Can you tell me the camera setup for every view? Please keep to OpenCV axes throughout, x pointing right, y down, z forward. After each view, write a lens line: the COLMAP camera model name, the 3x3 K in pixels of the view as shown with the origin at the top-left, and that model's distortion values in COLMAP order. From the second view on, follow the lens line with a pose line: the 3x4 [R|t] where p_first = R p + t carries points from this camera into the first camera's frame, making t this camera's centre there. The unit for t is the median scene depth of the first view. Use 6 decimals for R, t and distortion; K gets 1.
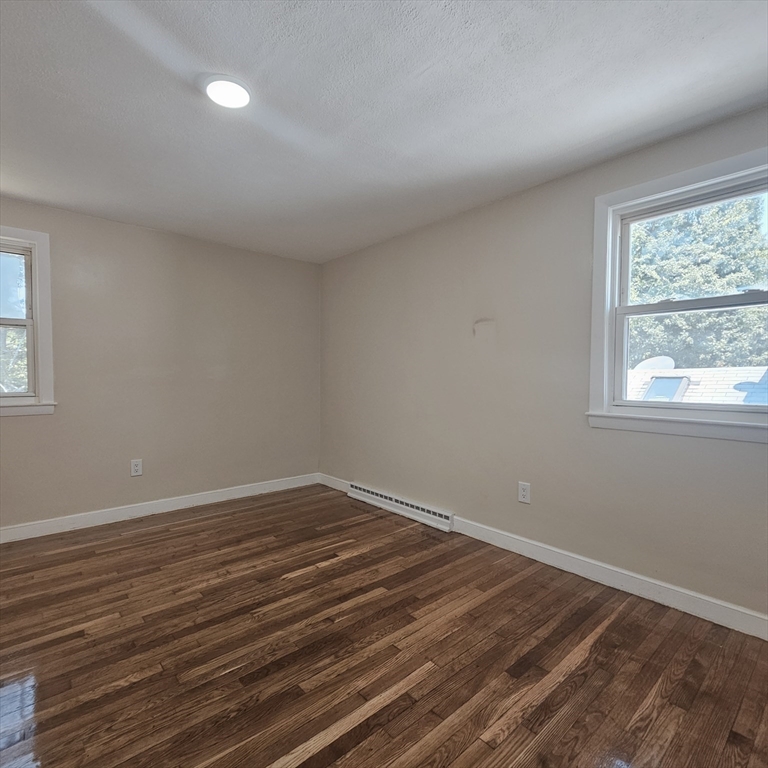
lens RADIAL K [[418.3, 0, 379.5], [0, 418.3, 393.7], [0, 0, 1]] dist [-0.003879, -0.000036]
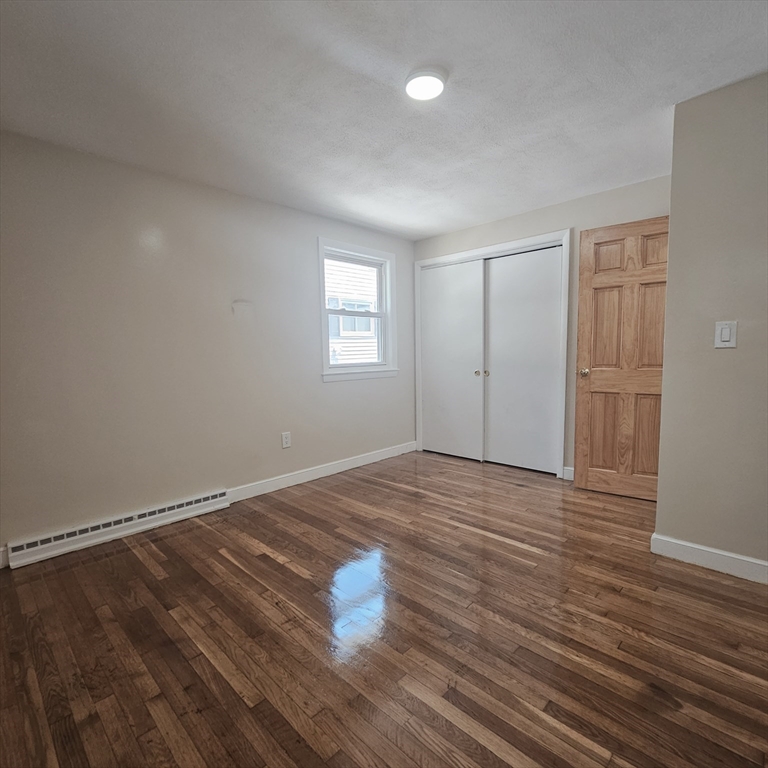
lens RADIAL K [[418.3, 0, 379.5], [0, 418.3, 393.7], [0, 0, 1]] dist [-0.003879, -0.000036]
pose [[-0.078180, -0.103997, 0.991500, -0.987676], [0.060341, 0.992227, 0.108831, -0.033789], [-0.995111, 0.068337, -0.071297, 0.810319]]
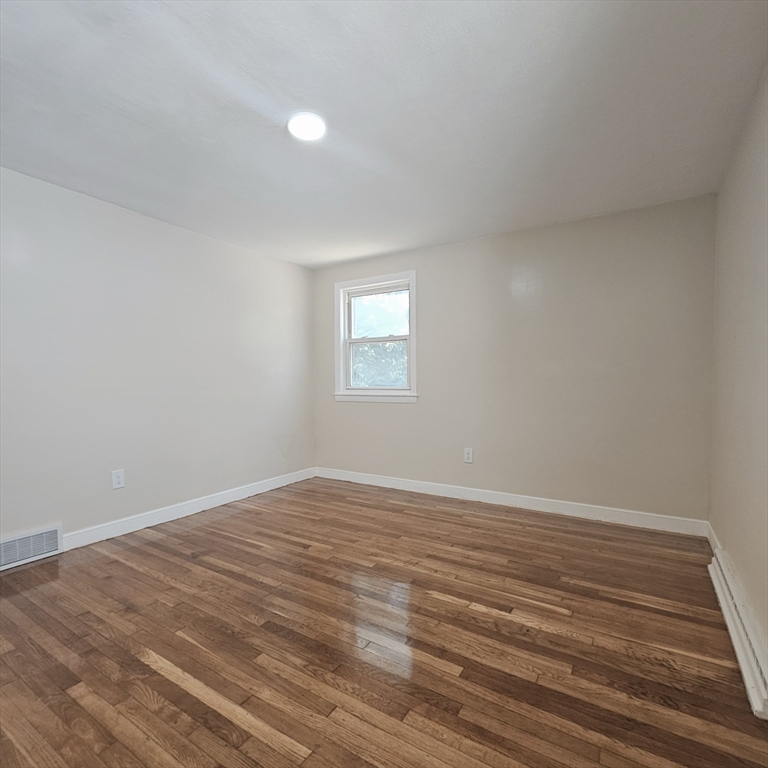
lens RADIAL K [[418.3, 0, 379.5], [0, 418.3, 393.7], [0, 0, 1]] dist [-0.003879, -0.000036]
pose [[0.284415, 0.027041, -0.958320, 0.539396], [-0.032287, 0.999305, 0.018615, -0.001797], [0.958157, 0.025647, 0.285091, 0.572959]]
